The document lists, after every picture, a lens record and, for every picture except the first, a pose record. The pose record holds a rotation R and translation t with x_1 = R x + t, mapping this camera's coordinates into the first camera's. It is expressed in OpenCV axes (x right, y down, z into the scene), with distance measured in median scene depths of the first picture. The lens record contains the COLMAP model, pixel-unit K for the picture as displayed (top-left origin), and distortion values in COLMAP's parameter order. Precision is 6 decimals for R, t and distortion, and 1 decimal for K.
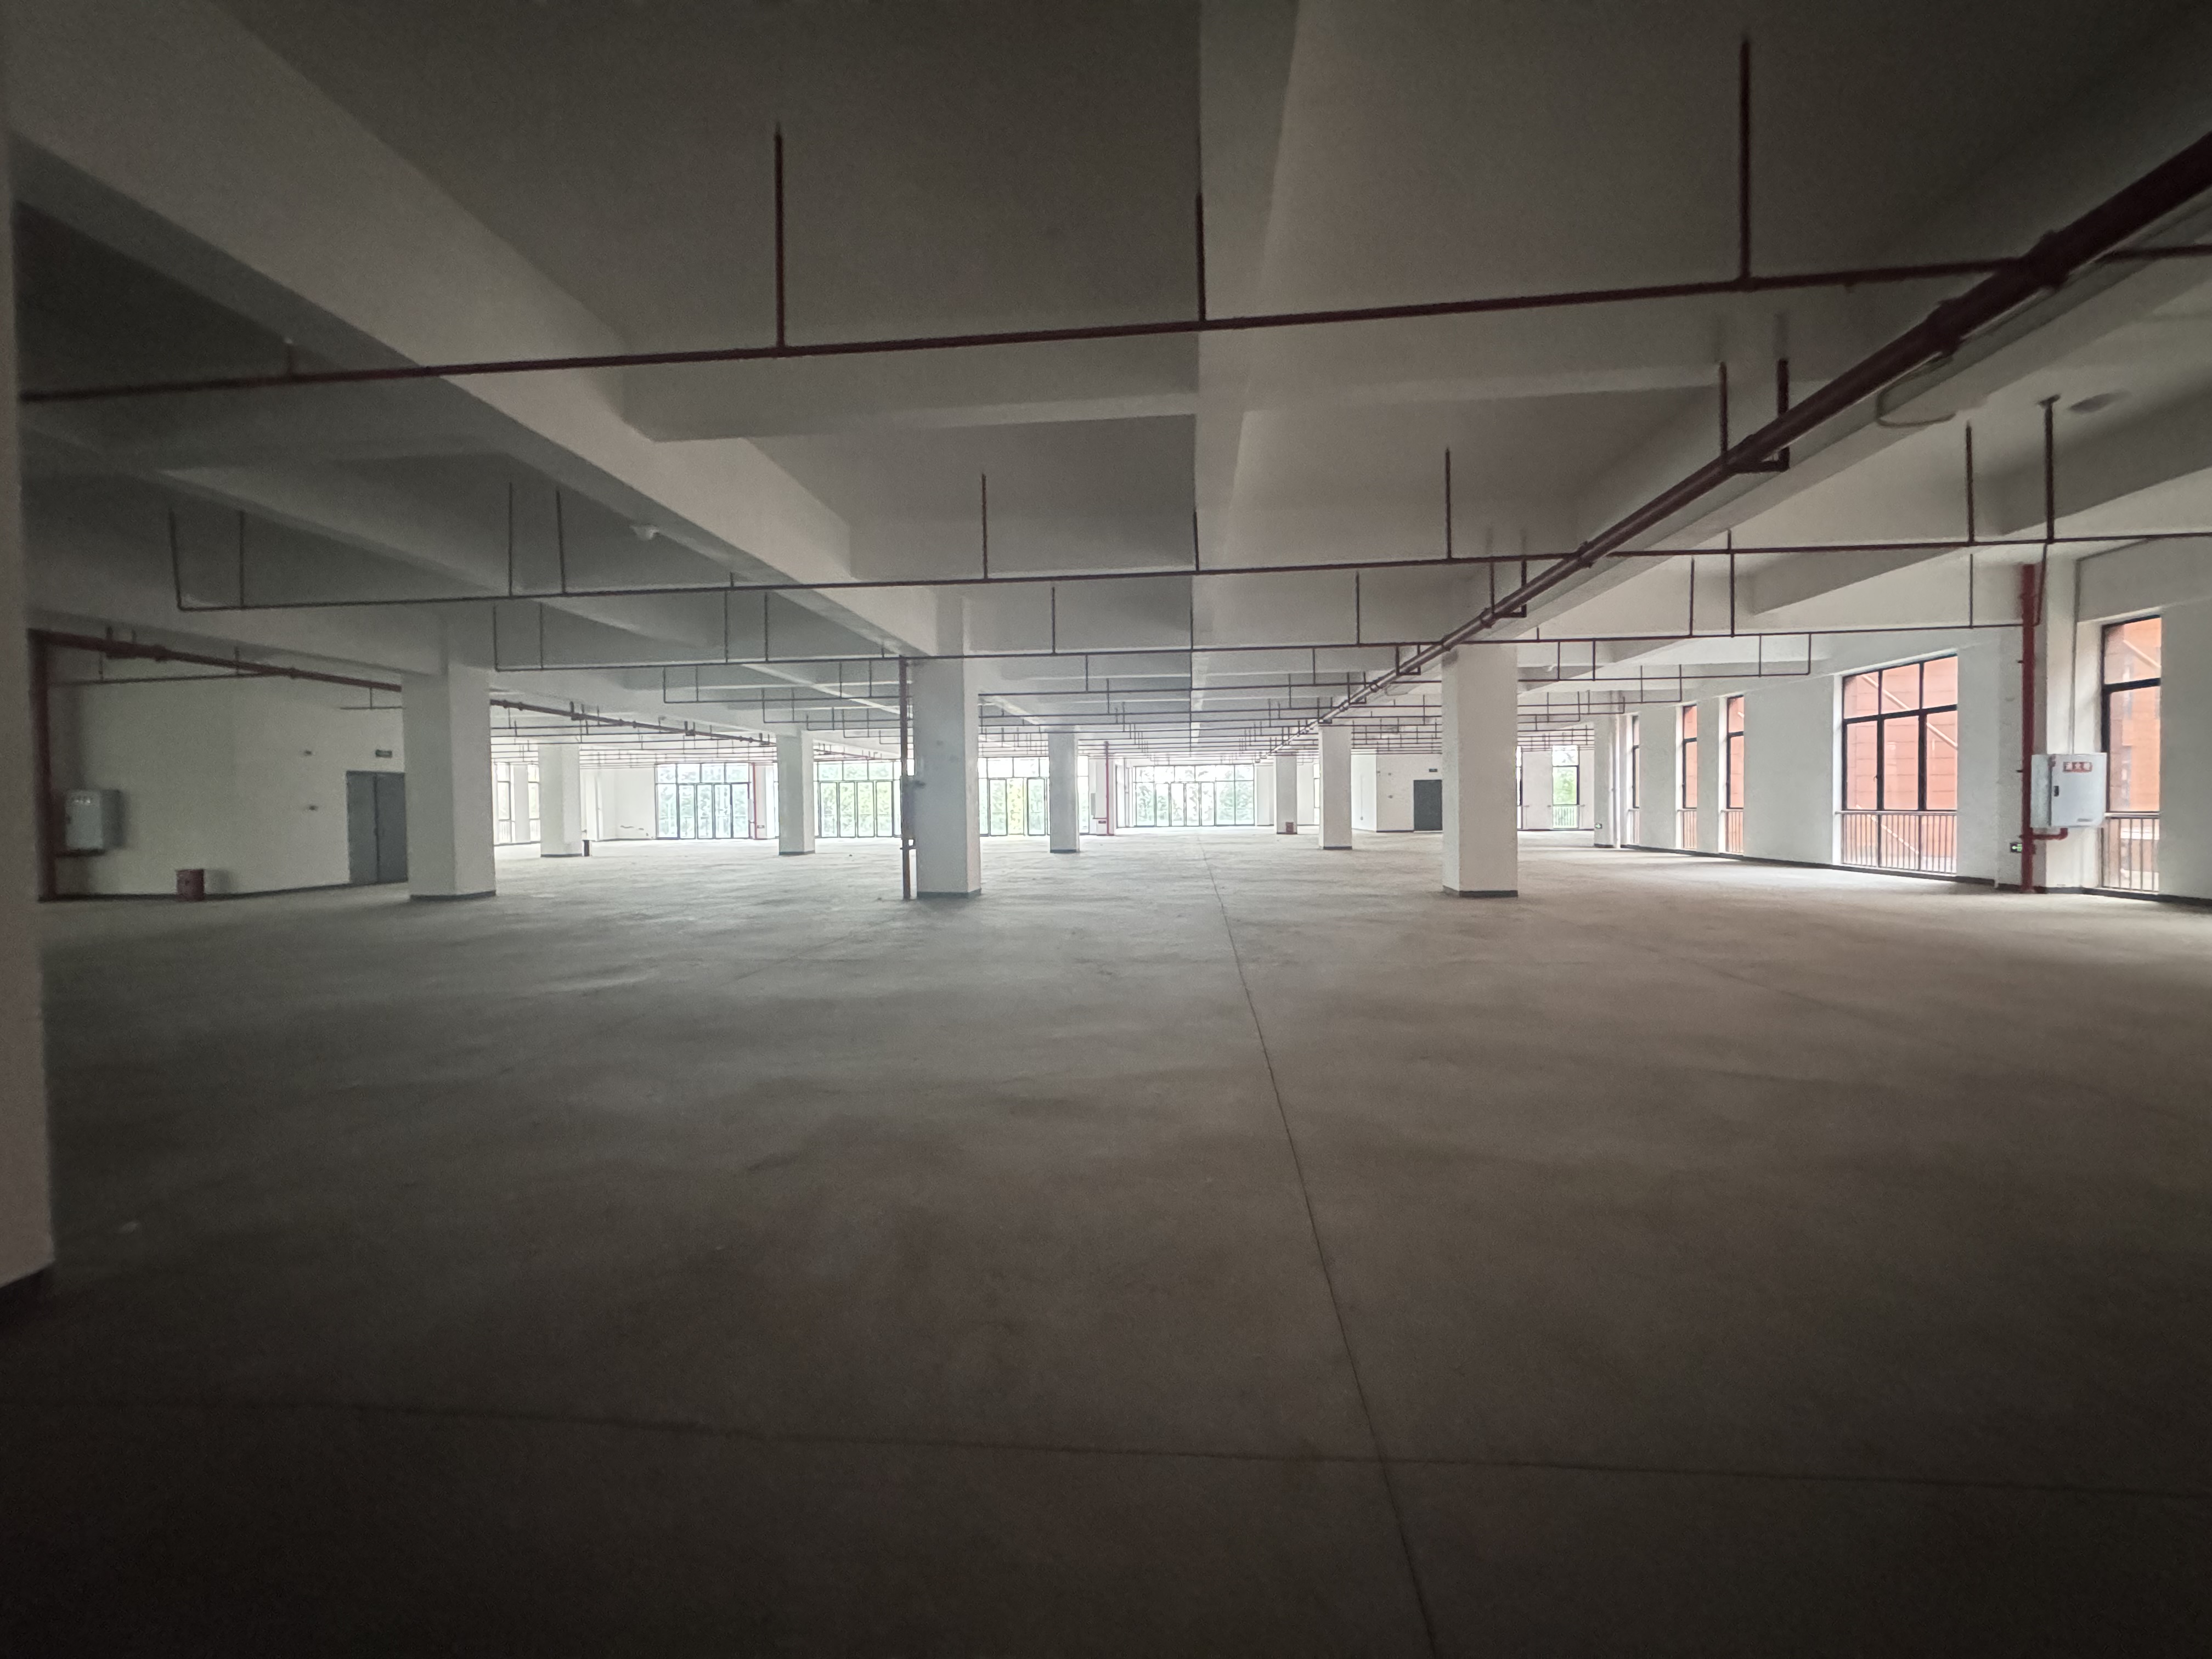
lens RADIAL K [[885.1, 0, 1100.2], [0, 885.1, 820.4], [0, 0, 1]] dist [-0.000271, 0.000015]
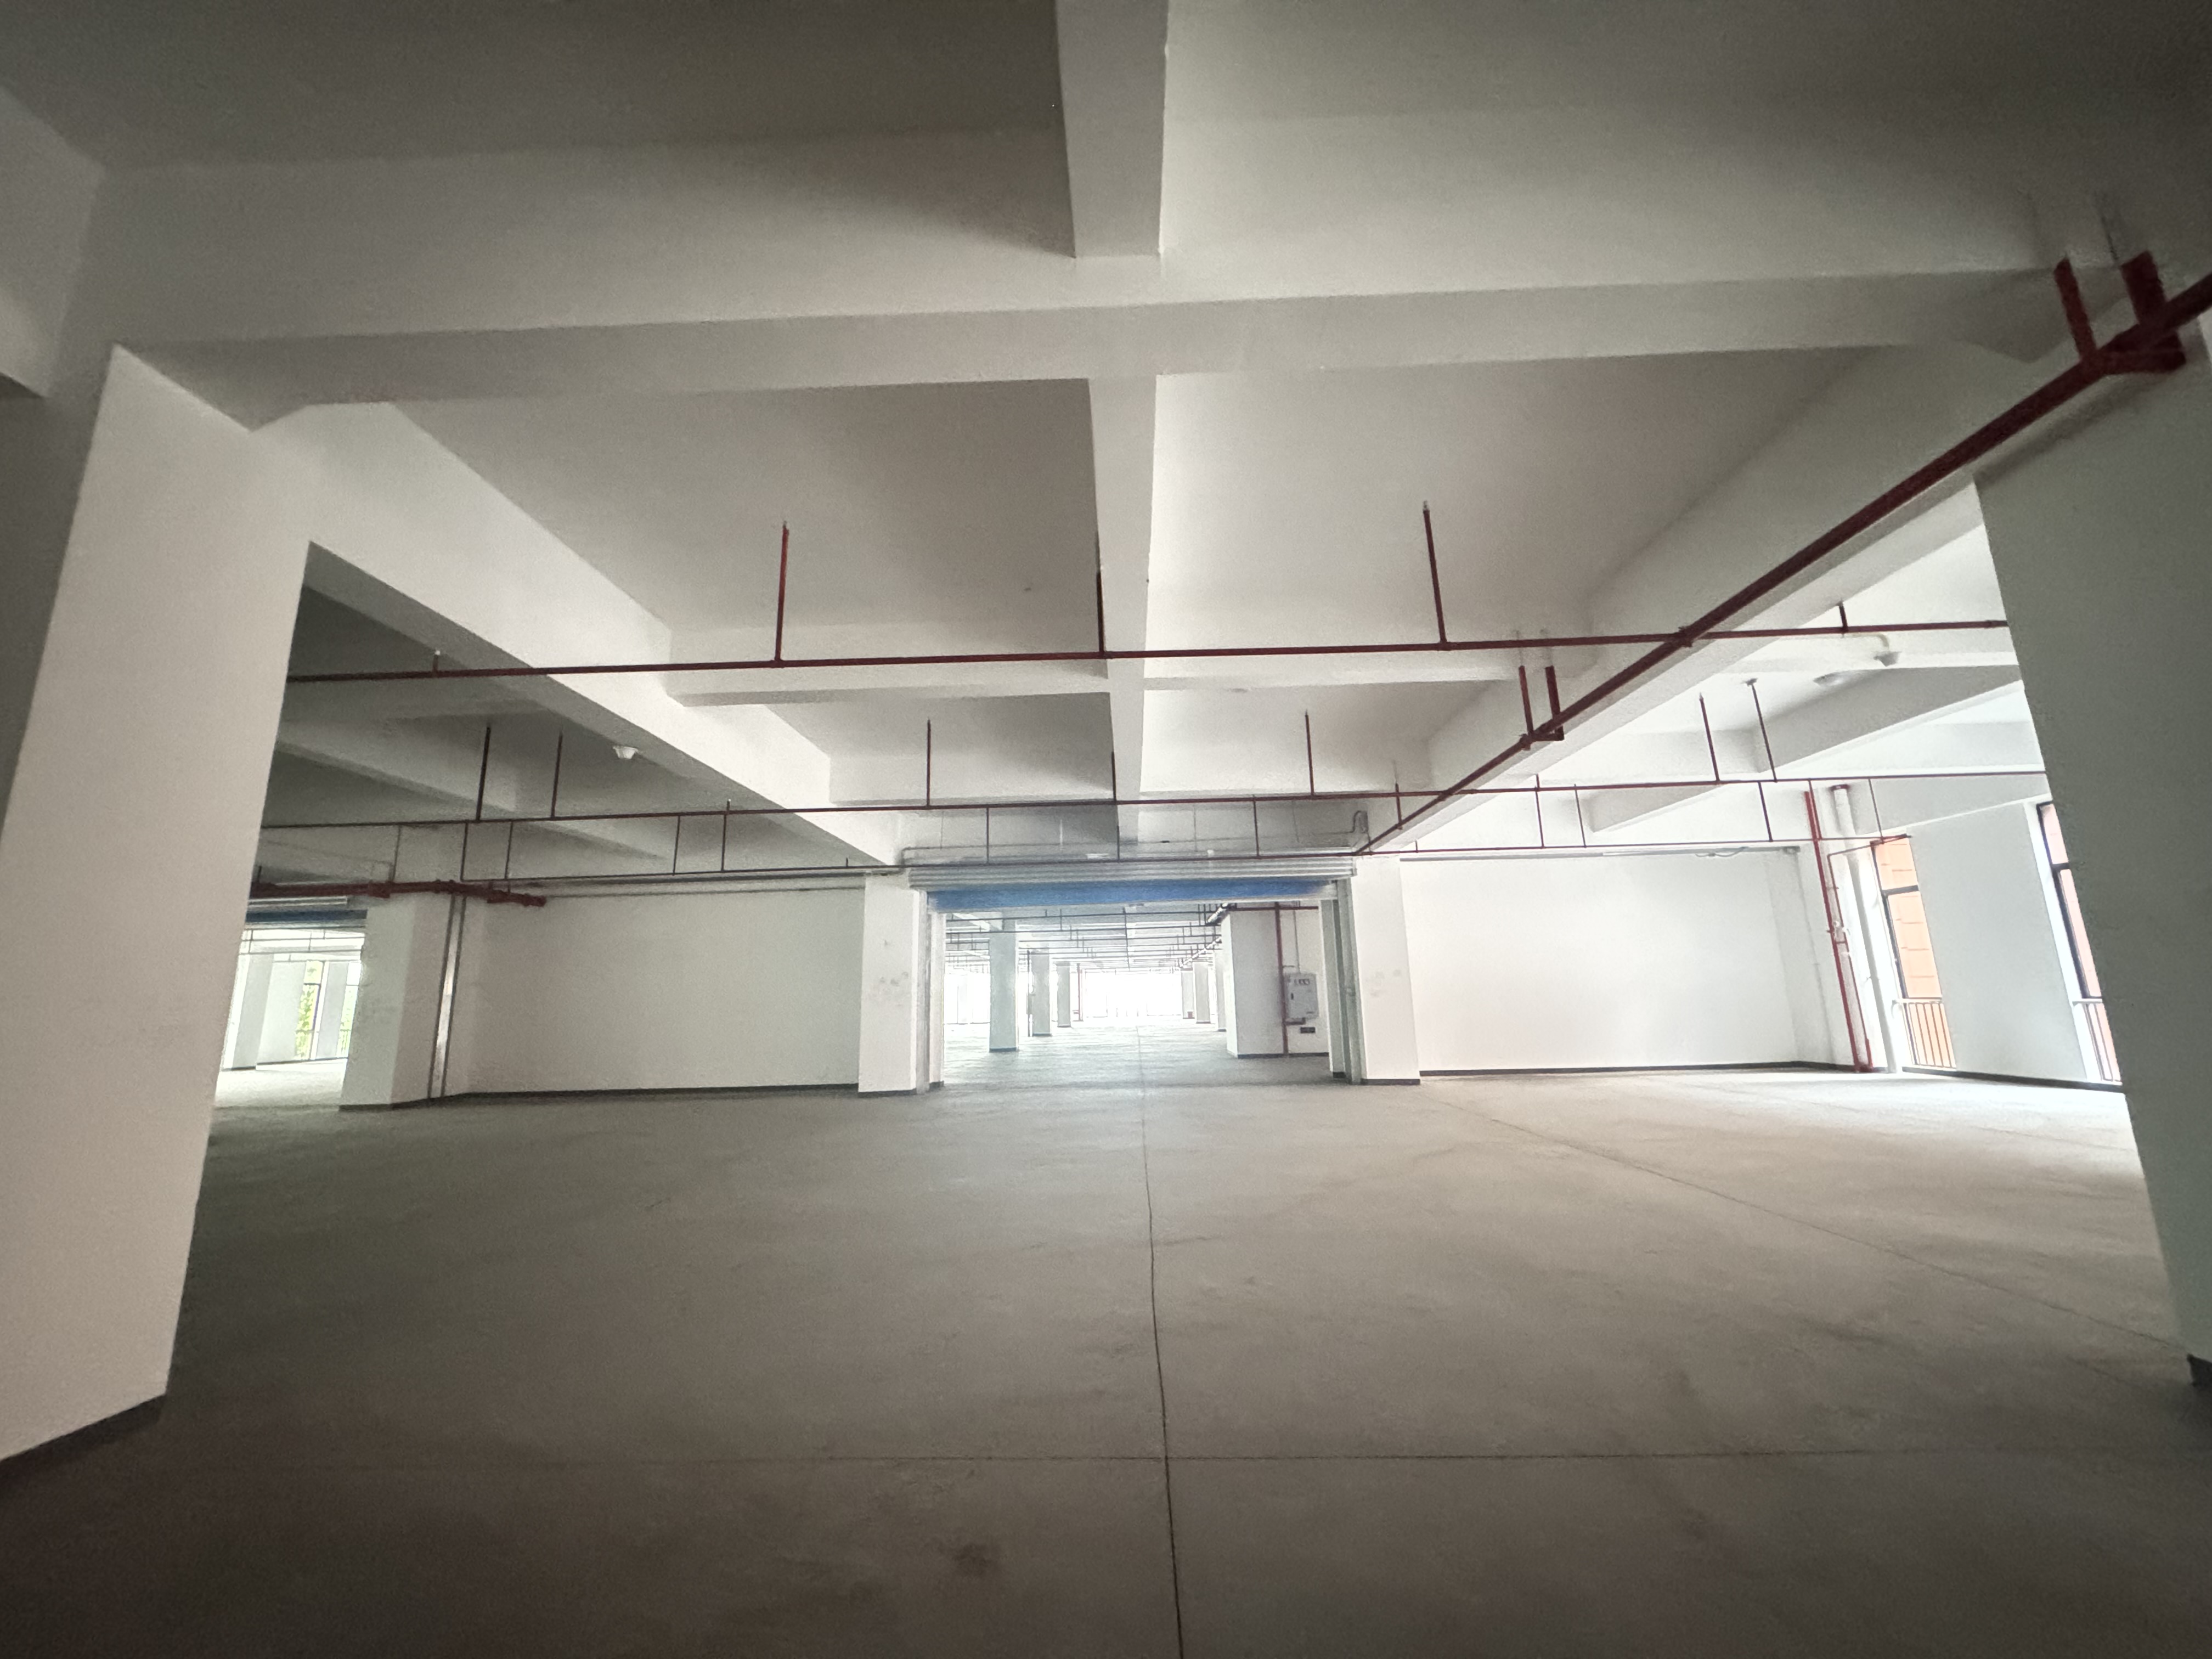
lens RADIAL K [[885.1, 0, 1100.2], [0, 885.1, 820.4], [0, 0, 1]] dist [-0.000271, 0.000015]
pose [[0.997665, 0.006170, 0.068016, 0.004068], [0.009076, 0.975099, -0.221584, 0.015246], [-0.067689, 0.221684, 0.972766, -0.214367]]
